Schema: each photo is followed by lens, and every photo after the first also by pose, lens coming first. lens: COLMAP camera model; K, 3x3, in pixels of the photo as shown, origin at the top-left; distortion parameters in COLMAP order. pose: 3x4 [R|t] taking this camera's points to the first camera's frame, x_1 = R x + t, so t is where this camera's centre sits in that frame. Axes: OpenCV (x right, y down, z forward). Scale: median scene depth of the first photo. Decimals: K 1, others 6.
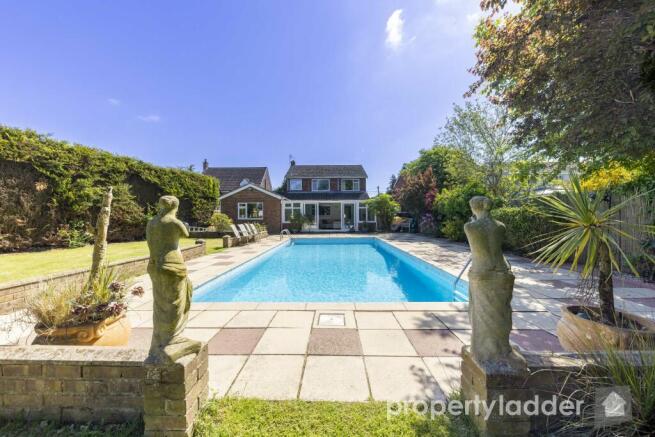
lens RADIAL K [[227.2, 0, 328.3], [0, 227.2, 218.0], [0, 0, 1]] dist [-0.000483, -0.000012]
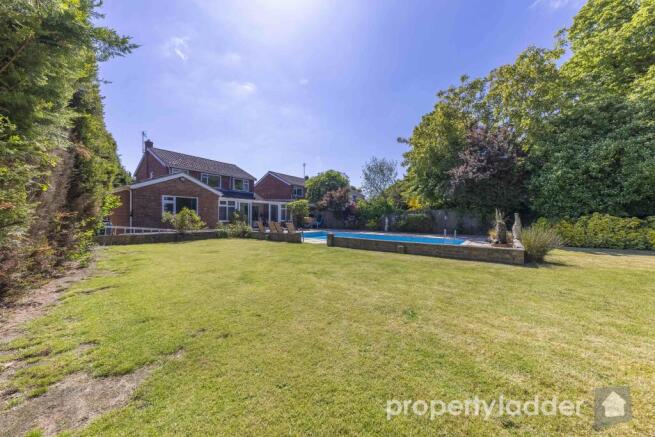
lens RADIAL K [[227.2, 0, 327.7], [0, 227.2, 219.1], [0, 0, 1]] dist [-0.000483, -0.000012]
pose [[0.582251, 0.006995, 0.812979, -0.670242], [-0.006096, 0.999972, -0.004238, 0.010774], [-0.812986, -0.002488, 0.582278, 0.131732]]
